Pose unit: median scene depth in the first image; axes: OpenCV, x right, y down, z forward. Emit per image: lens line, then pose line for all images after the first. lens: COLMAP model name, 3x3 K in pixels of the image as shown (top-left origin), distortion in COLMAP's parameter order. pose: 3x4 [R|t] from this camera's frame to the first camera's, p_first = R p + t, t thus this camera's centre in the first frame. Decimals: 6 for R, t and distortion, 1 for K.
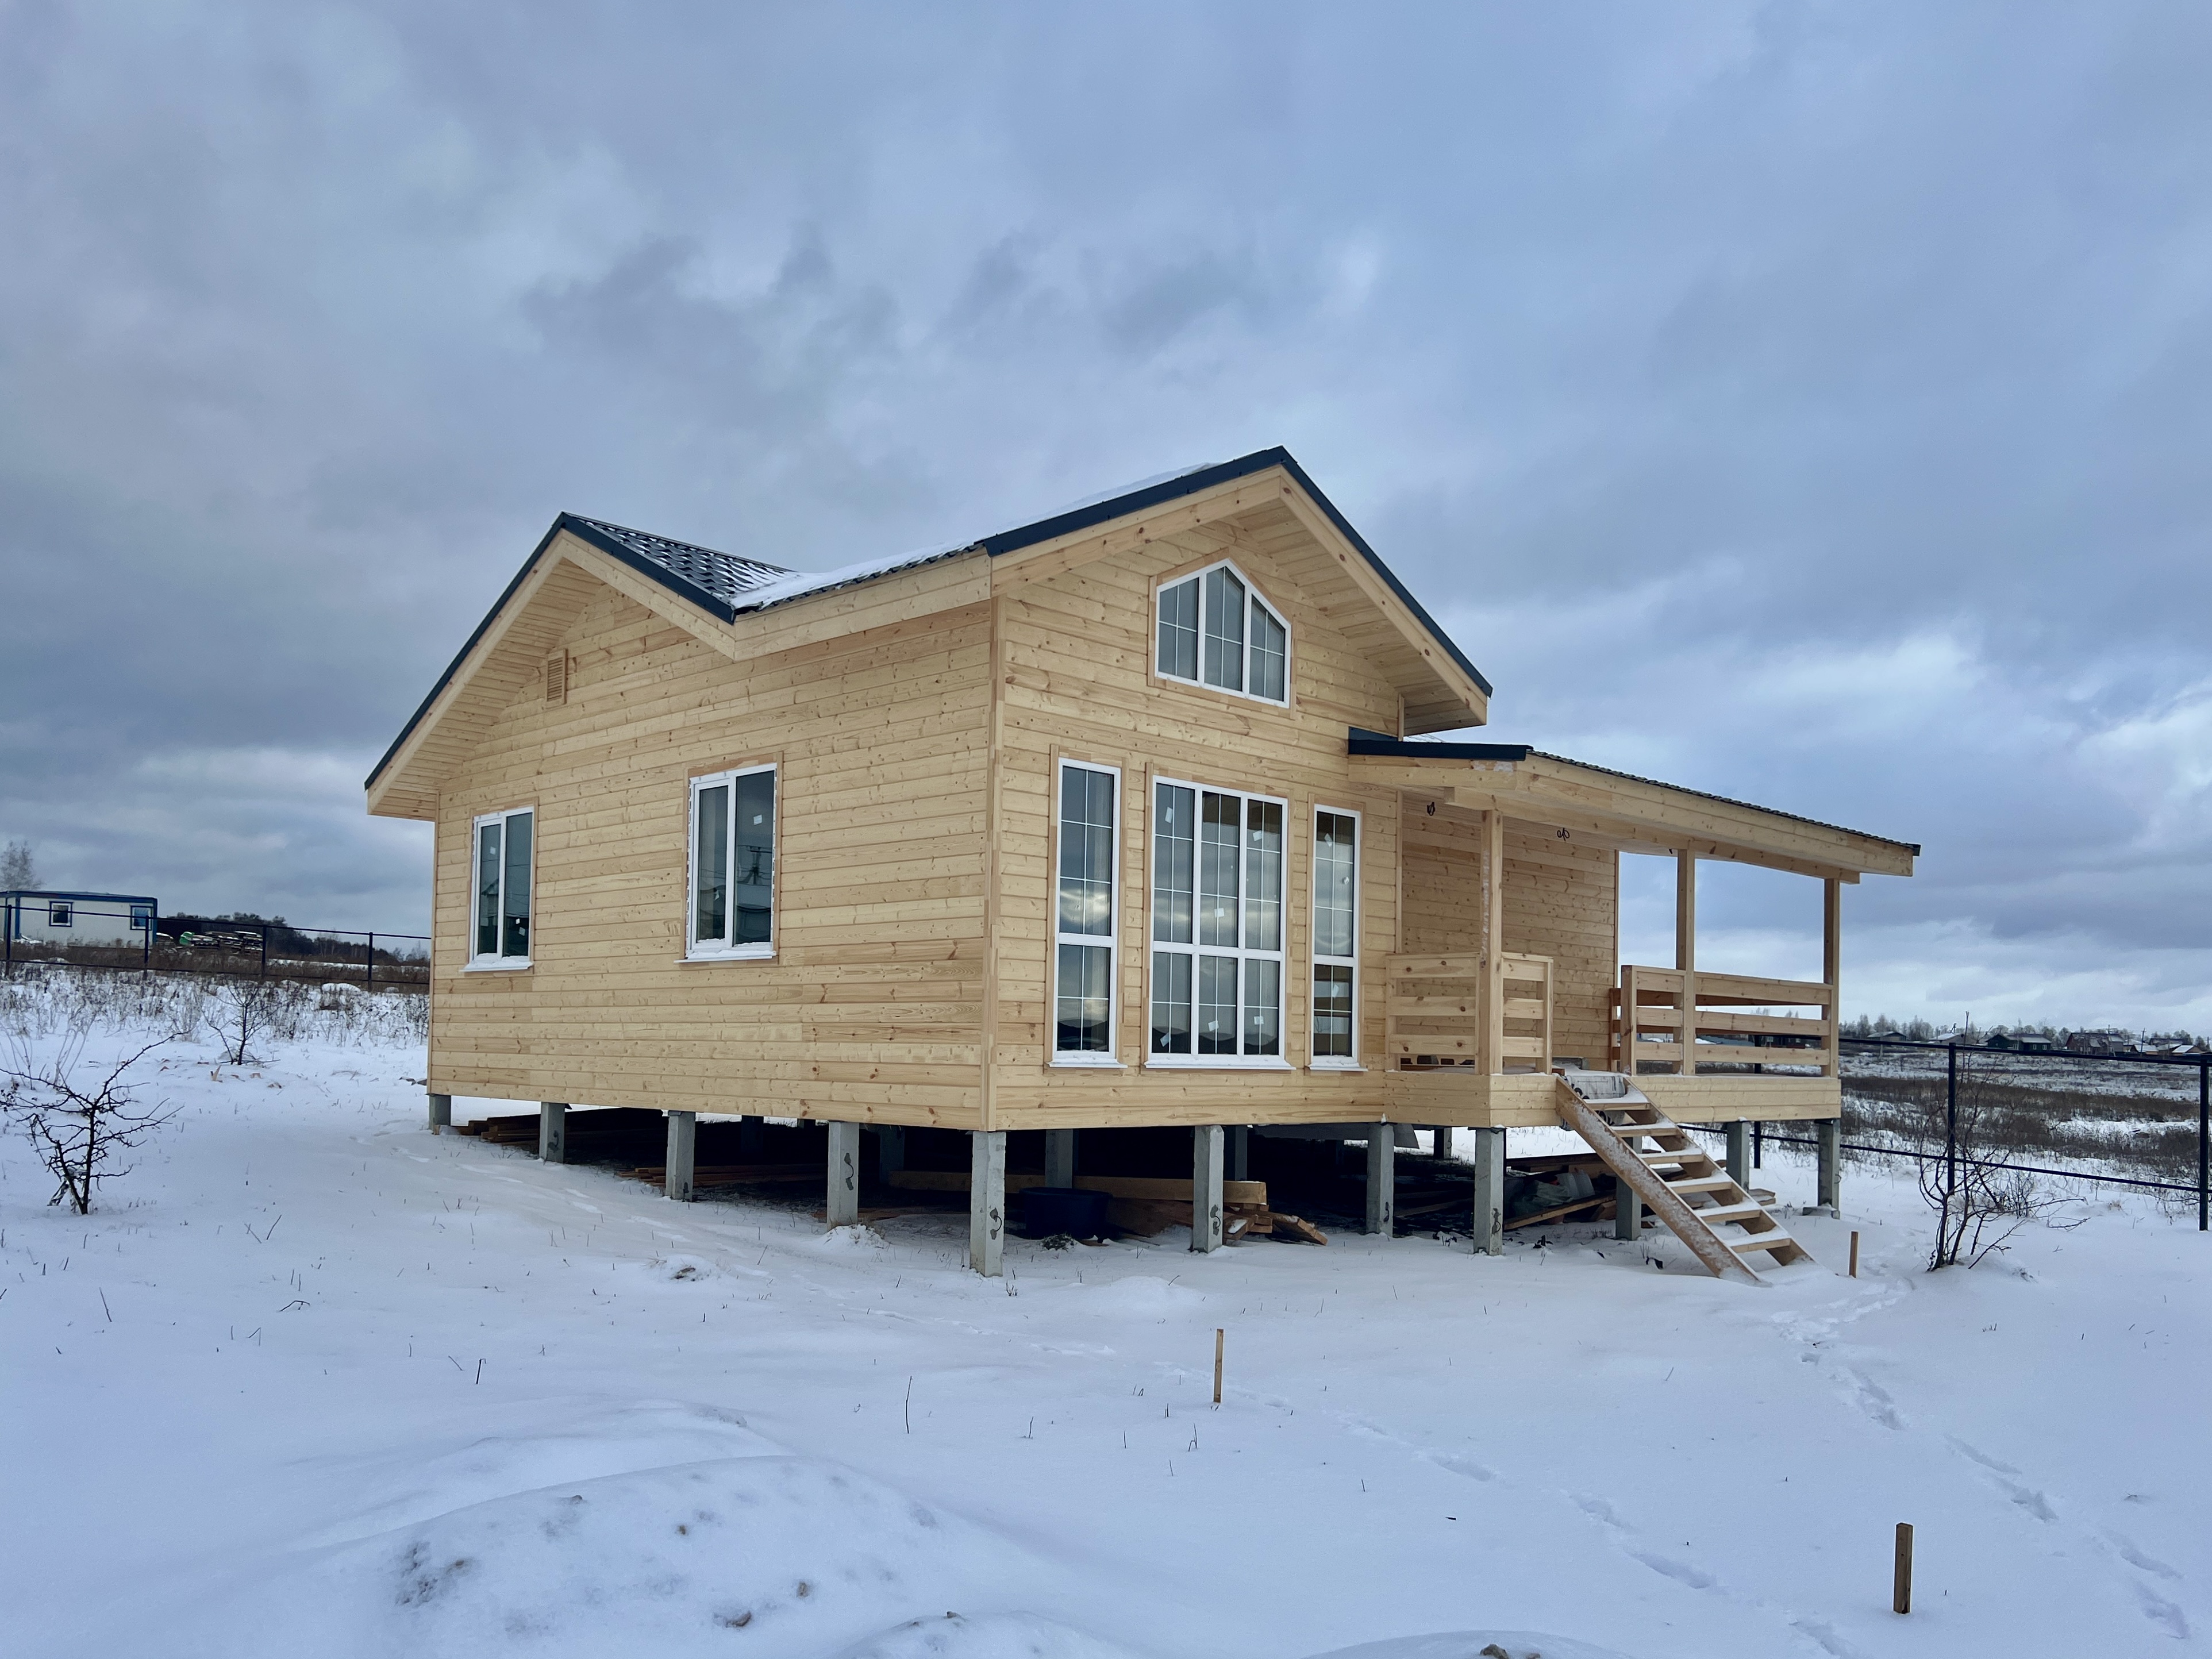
lens RADIAL K [[1747.7, 0, 1105.0], [0, 1747.7, 874.9], [0, 0, 1]] dist [0.125552, -0.214635]
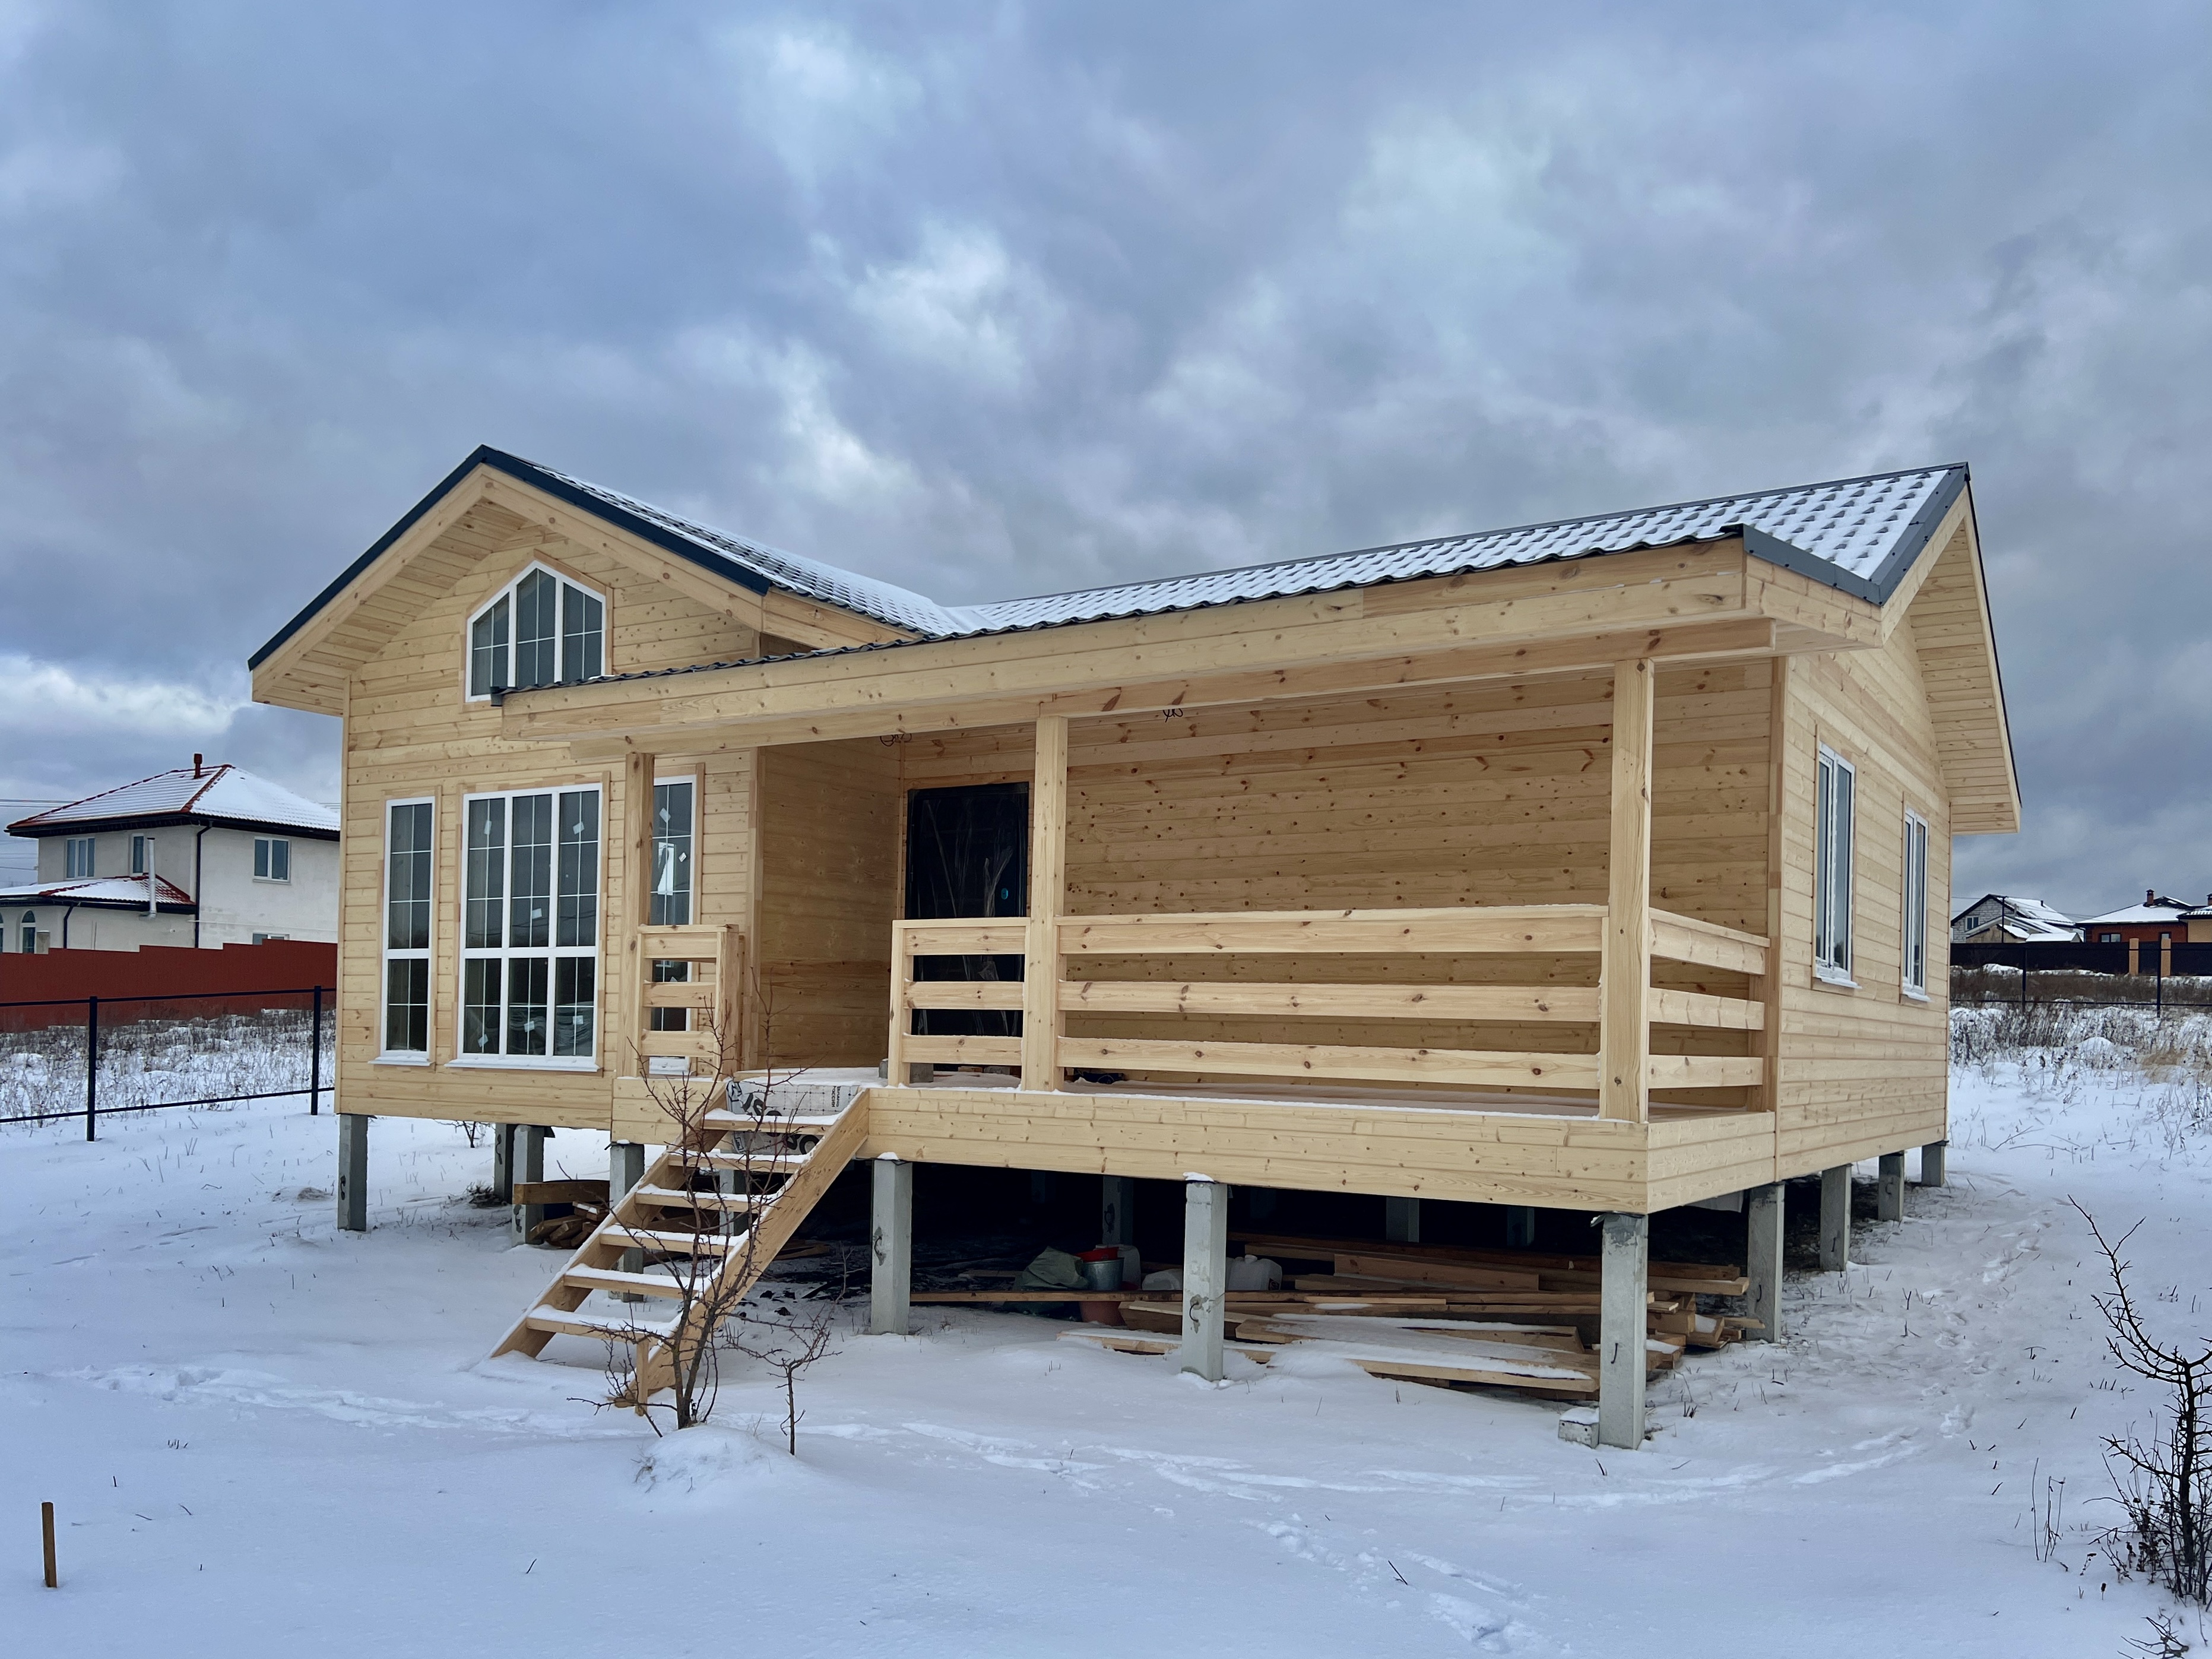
lens RADIAL K [[1765.0, 0, 1102.0], [0, 1765.0, 936.4], [0, 0, 1]] dist [0.102273, -0.151324]
pose [[0.222415, -0.071500, -0.972327, 1.078125], [0.082143, 0.995135, -0.054388, 0.111348], [0.971486, -0.067773, 0.227206, 1.033659]]
